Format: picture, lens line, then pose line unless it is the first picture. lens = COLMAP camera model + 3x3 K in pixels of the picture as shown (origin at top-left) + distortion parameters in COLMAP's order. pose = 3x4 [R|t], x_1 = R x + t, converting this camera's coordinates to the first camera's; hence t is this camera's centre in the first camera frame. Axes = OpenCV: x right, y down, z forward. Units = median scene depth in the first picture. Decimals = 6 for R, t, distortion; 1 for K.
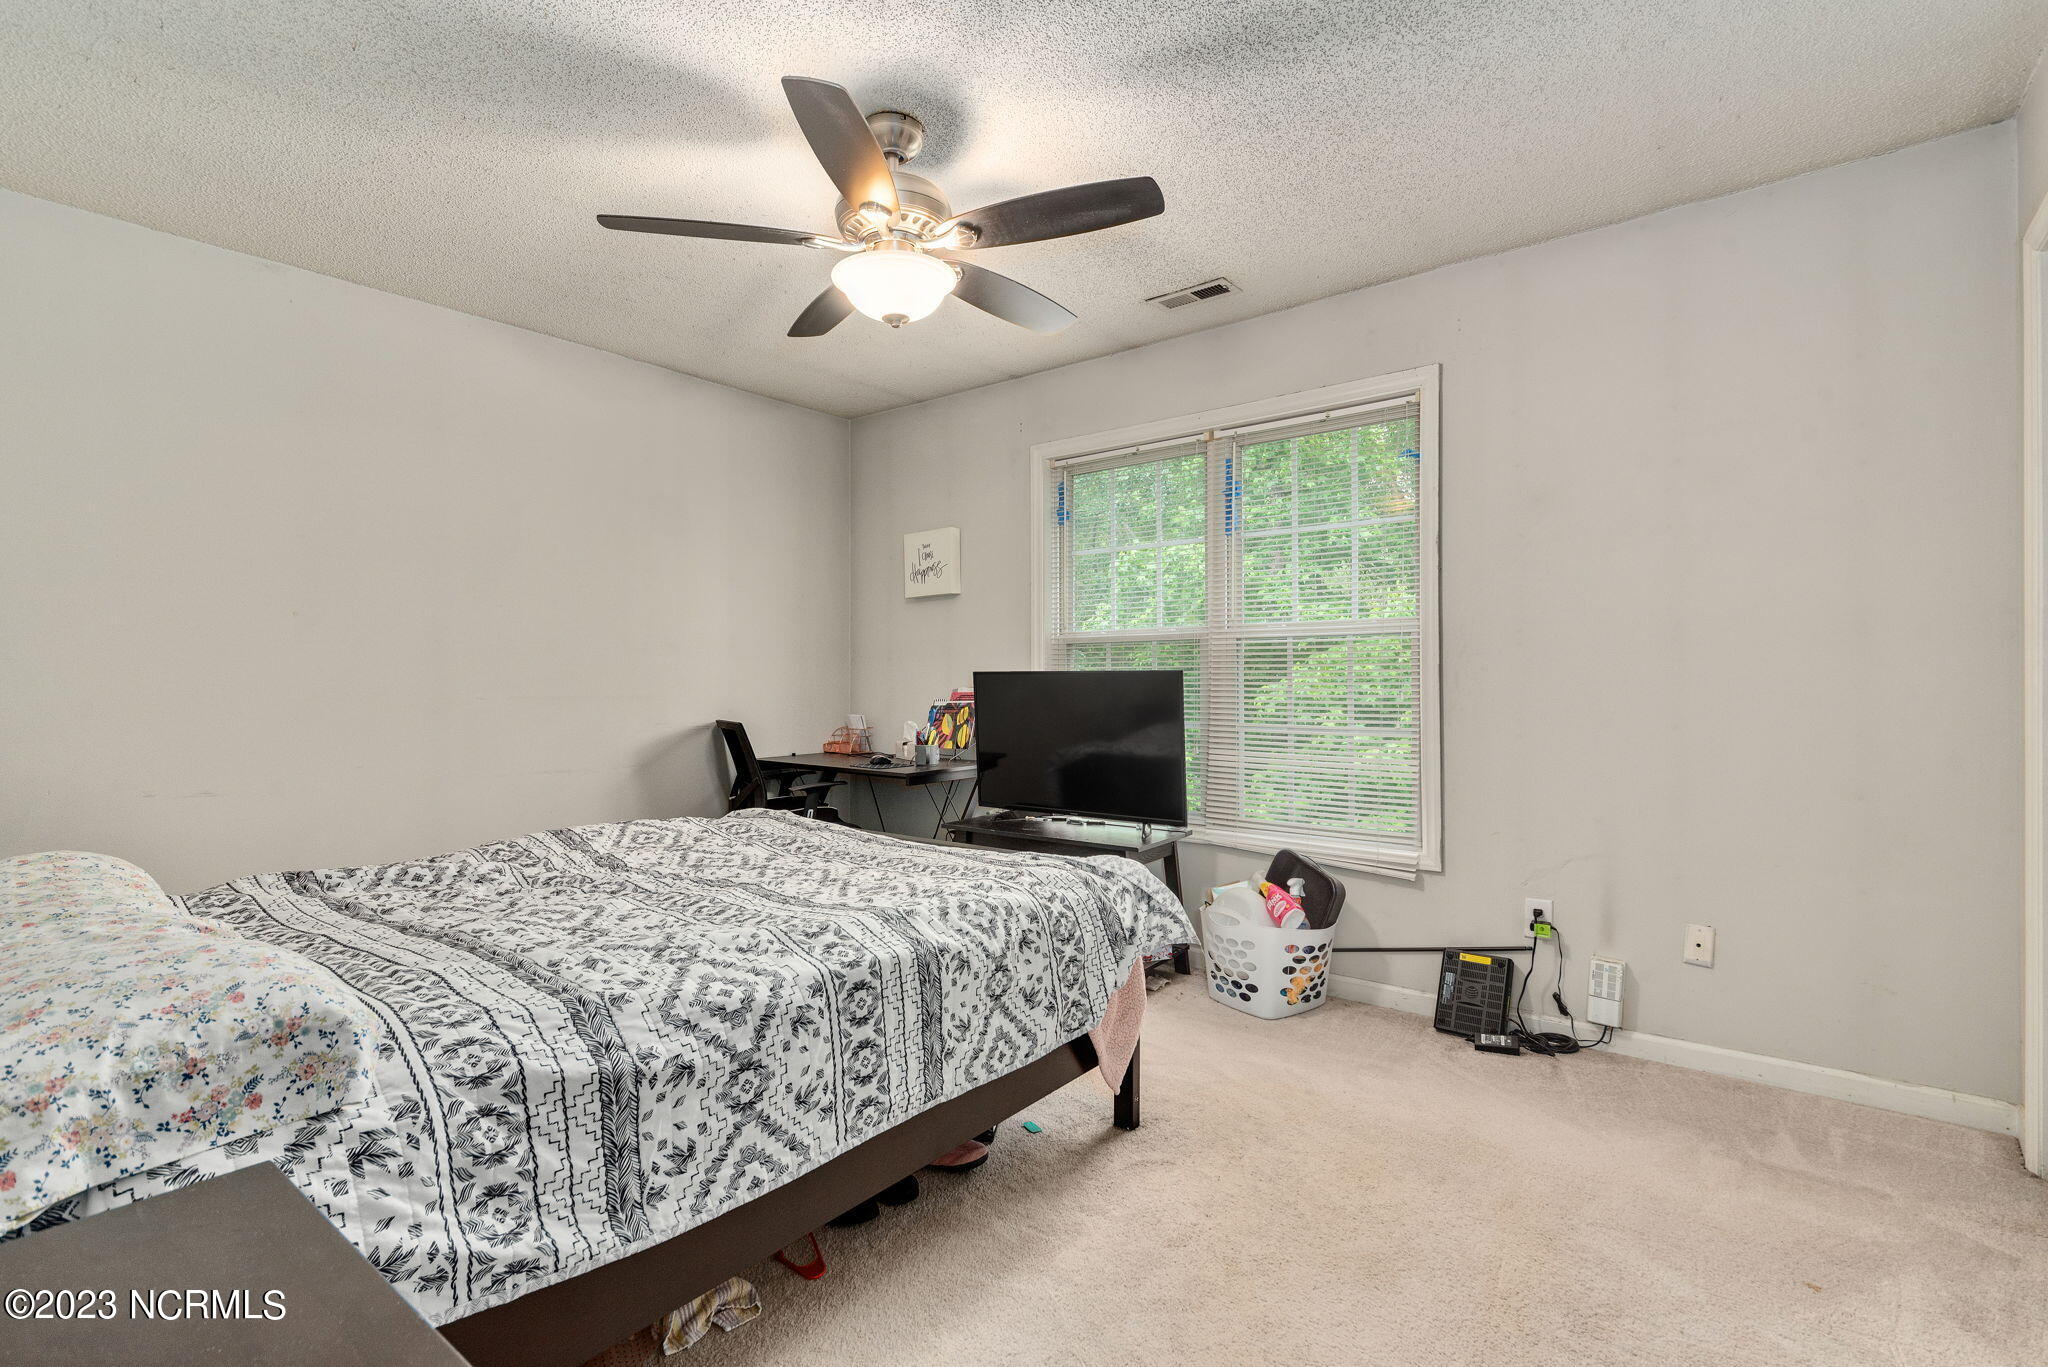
lens RADIAL K [[1014.6, 0, 1019.7], [0, 1014.6, 671.7], [0, 0, 1]] dist [-0.002314, -0.001084]
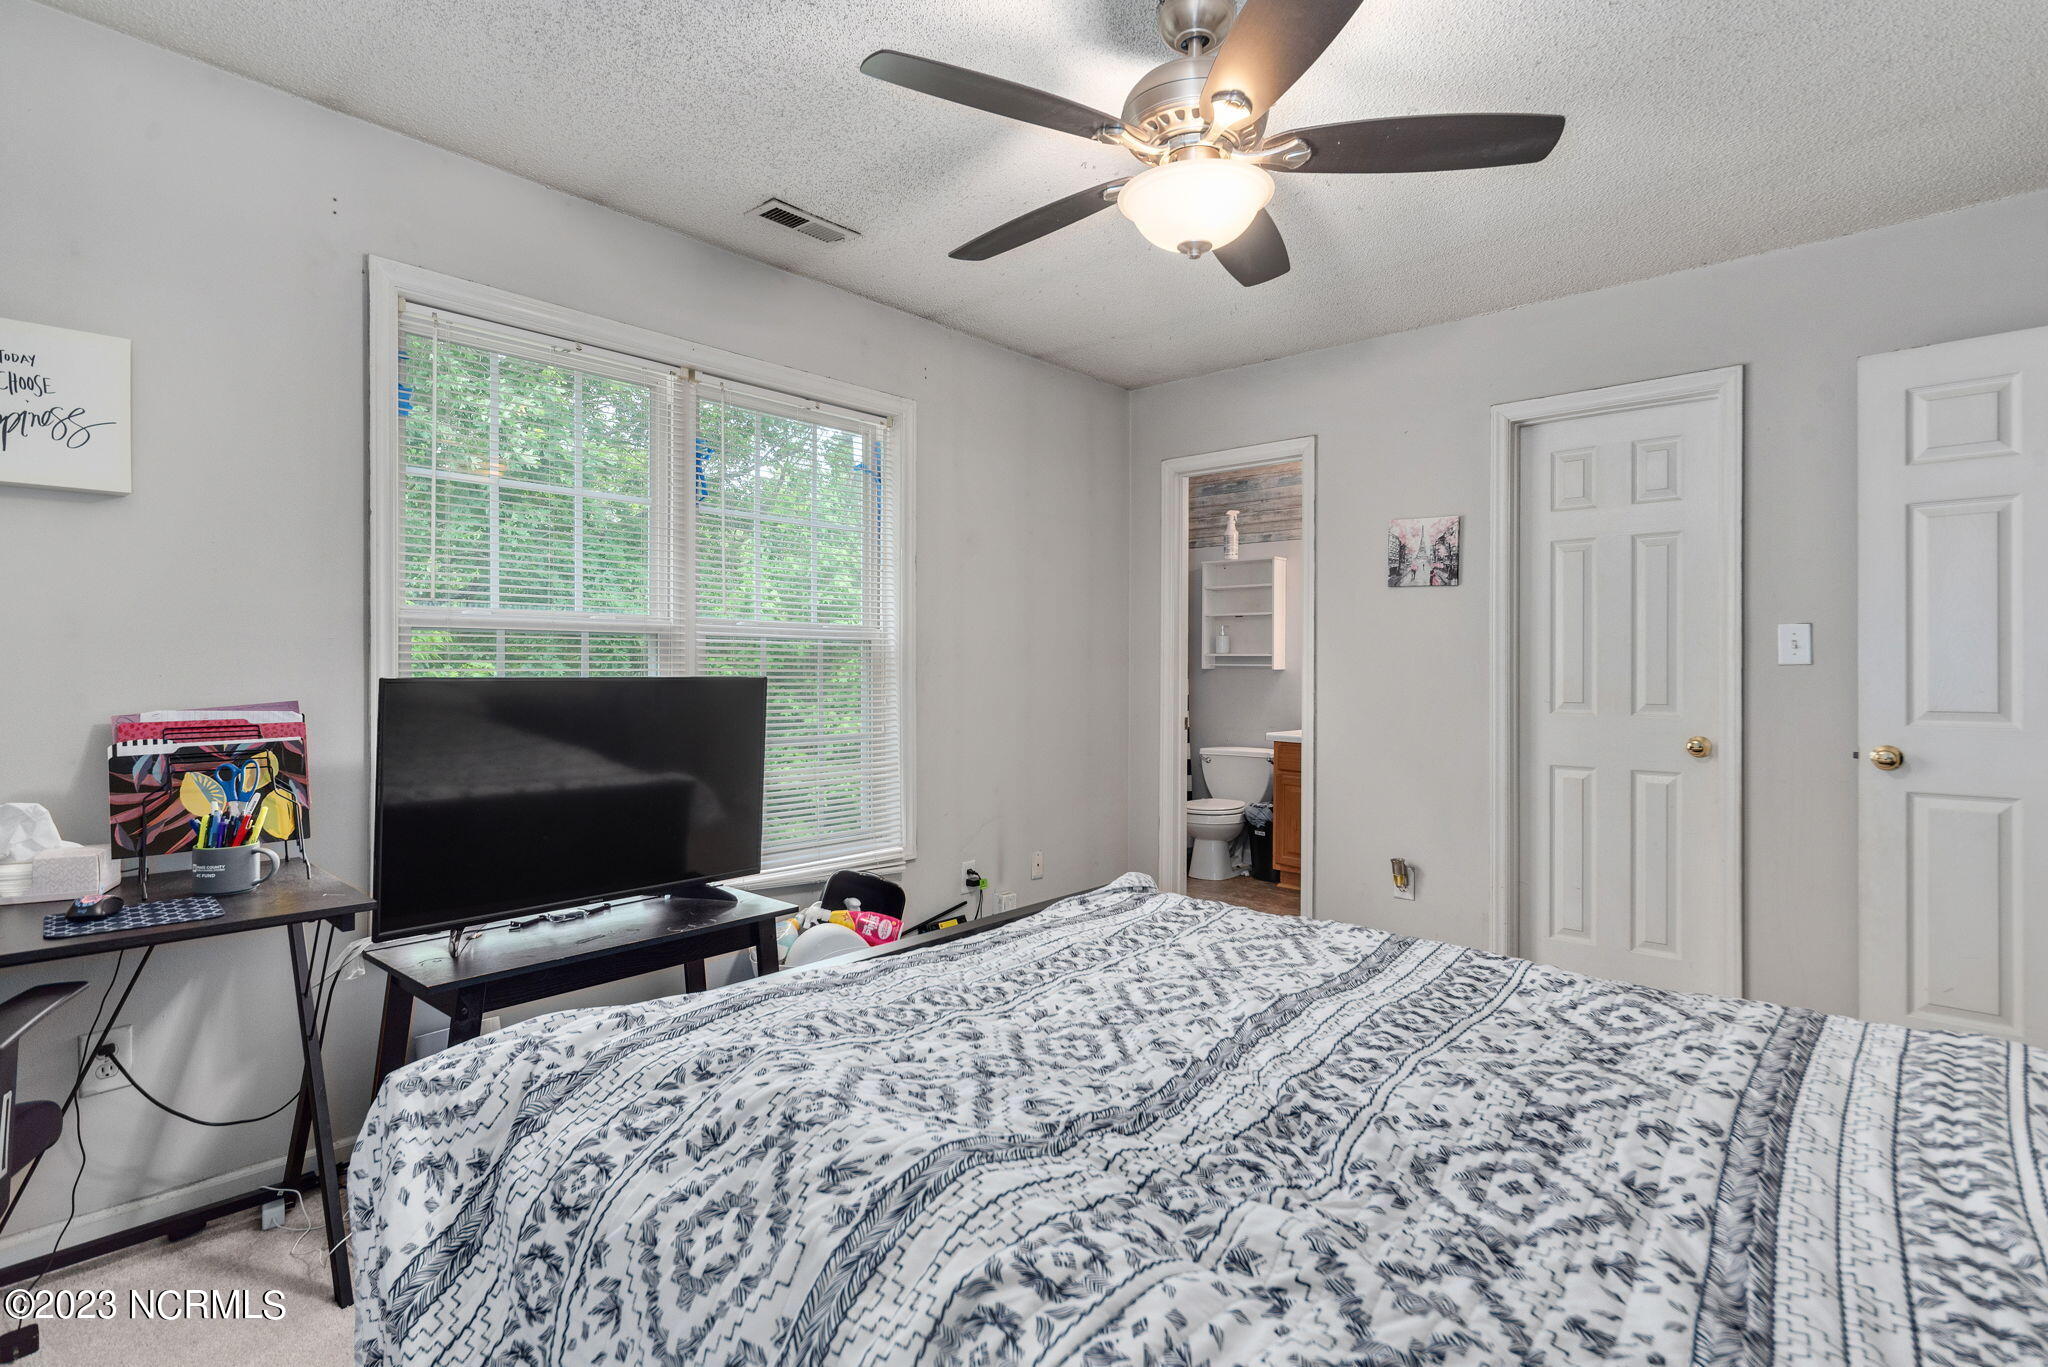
lens RADIAL K [[1014.6, 0, 1019.7], [0, 1014.6, 671.7], [0, 0, 1]] dist [-0.002314, -0.001084]
pose [[0.025045, 0.000490, 0.999686, -0.635096], [-0.019305, 0.999814, -0.000007, -0.010670], [-0.999500, -0.019299, 0.025050, 0.776785]]
